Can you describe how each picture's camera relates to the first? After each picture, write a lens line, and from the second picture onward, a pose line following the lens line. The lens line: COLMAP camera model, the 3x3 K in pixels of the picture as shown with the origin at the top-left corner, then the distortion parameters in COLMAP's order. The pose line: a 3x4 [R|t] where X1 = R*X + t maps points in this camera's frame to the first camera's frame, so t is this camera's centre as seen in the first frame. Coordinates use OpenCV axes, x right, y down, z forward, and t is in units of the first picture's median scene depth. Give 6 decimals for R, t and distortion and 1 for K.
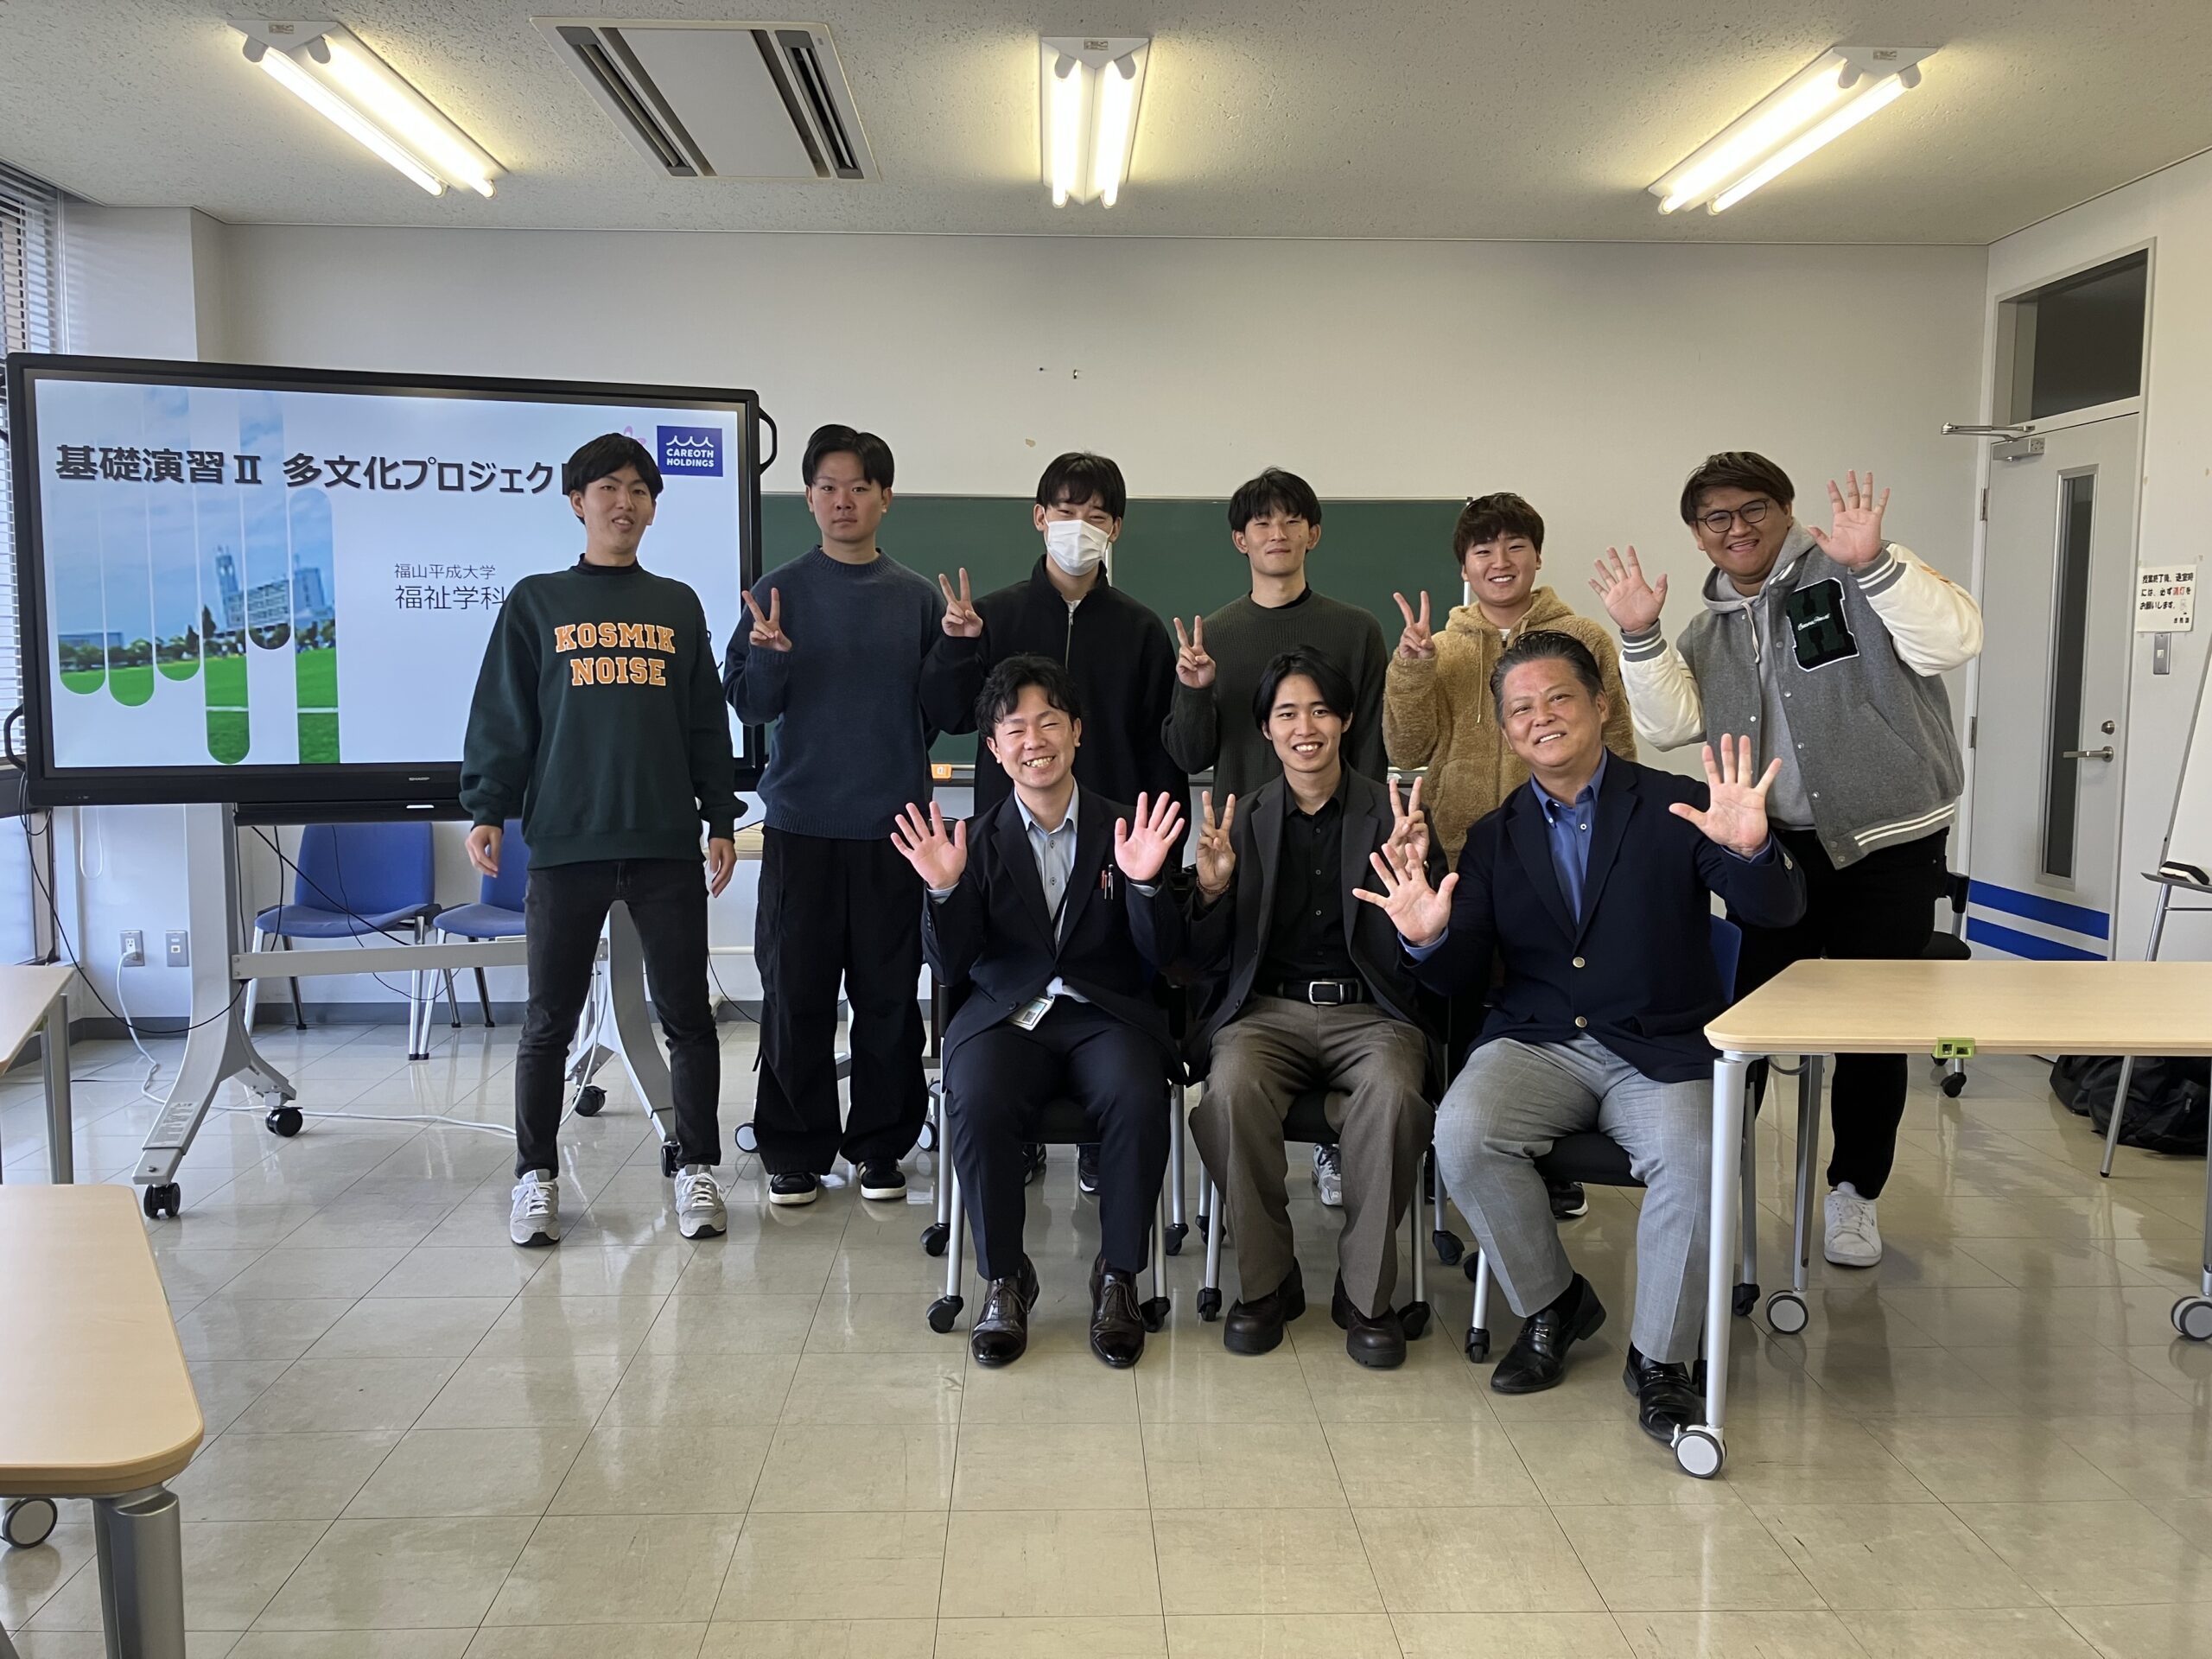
lens RADIAL K [[1872.5, 0, 1101.4], [0, 1872.5, 847.1], [0, 0, 1]] dist [-0.001246, 0.017094]
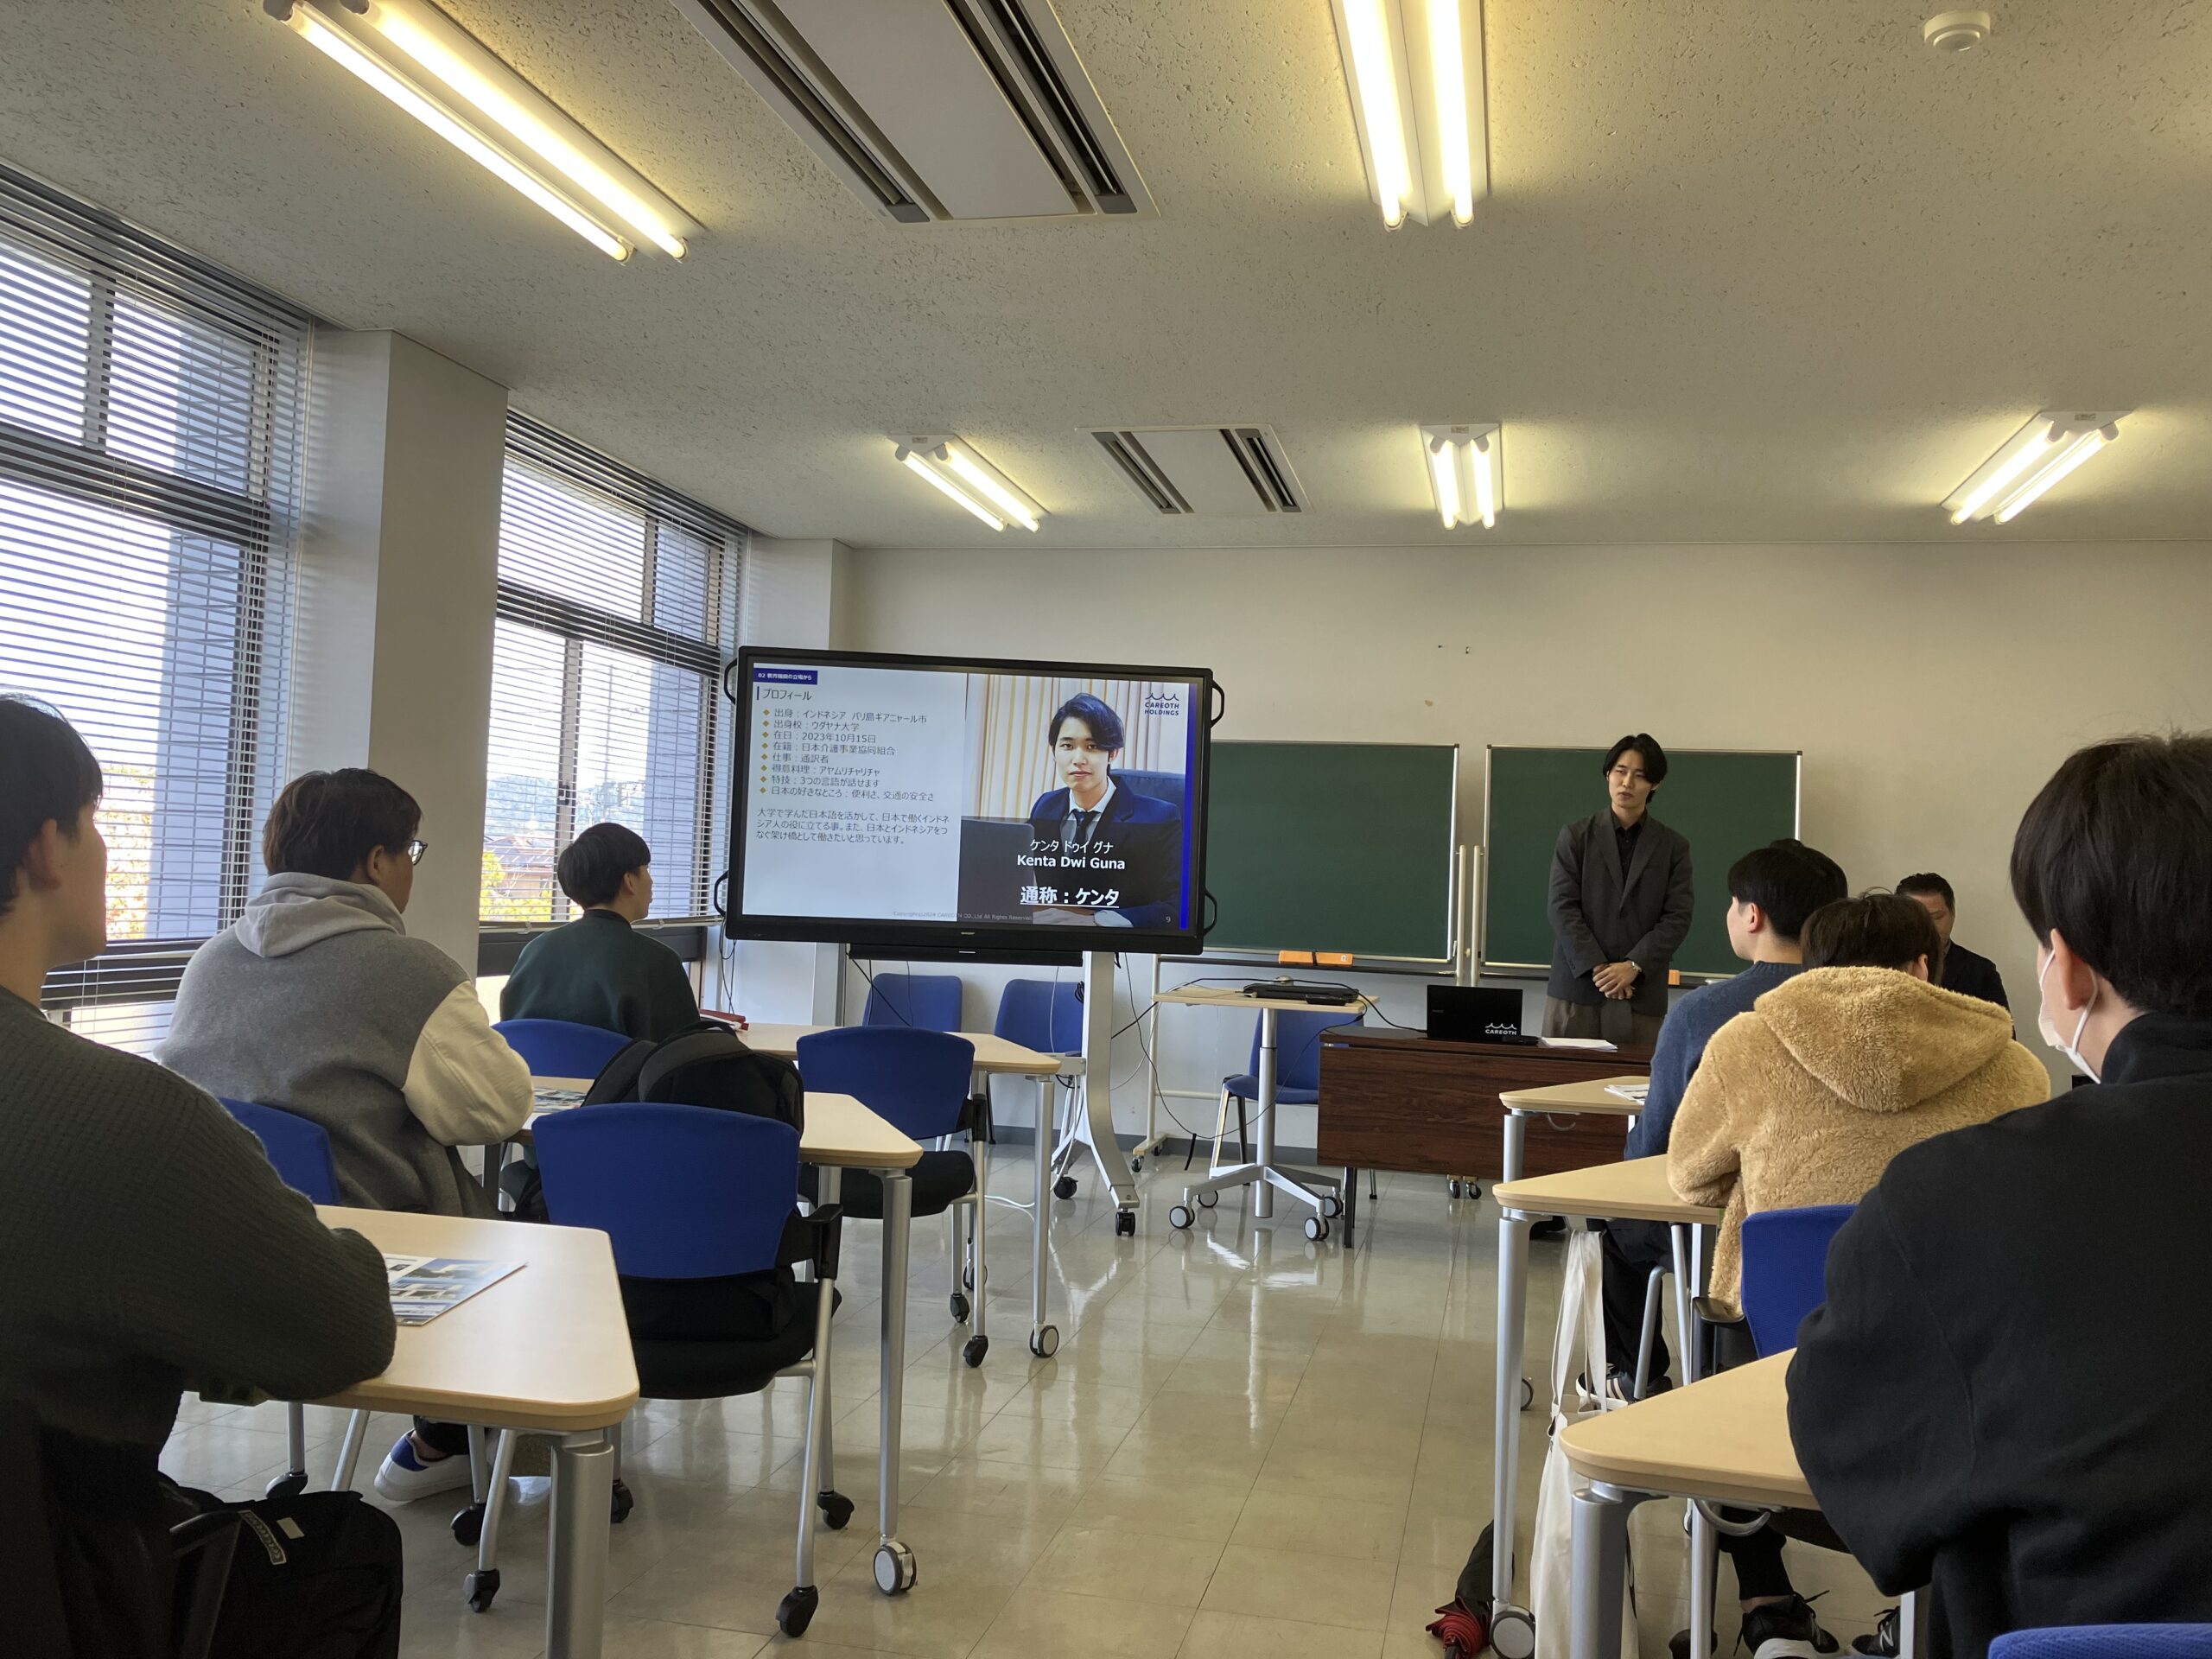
lens RADIAL K [[1872.5, 0, 1105.6], [0, 1872.5, 827.9], [0, 0, 1]] dist [-0.001246, 0.017094]
pose [[0.970218, 0.023766, -0.241065, 0.074215], [-0.057419, 0.989377, -0.133554, 0.063061], [0.235330, 0.143418, 0.961276, -0.329182]]
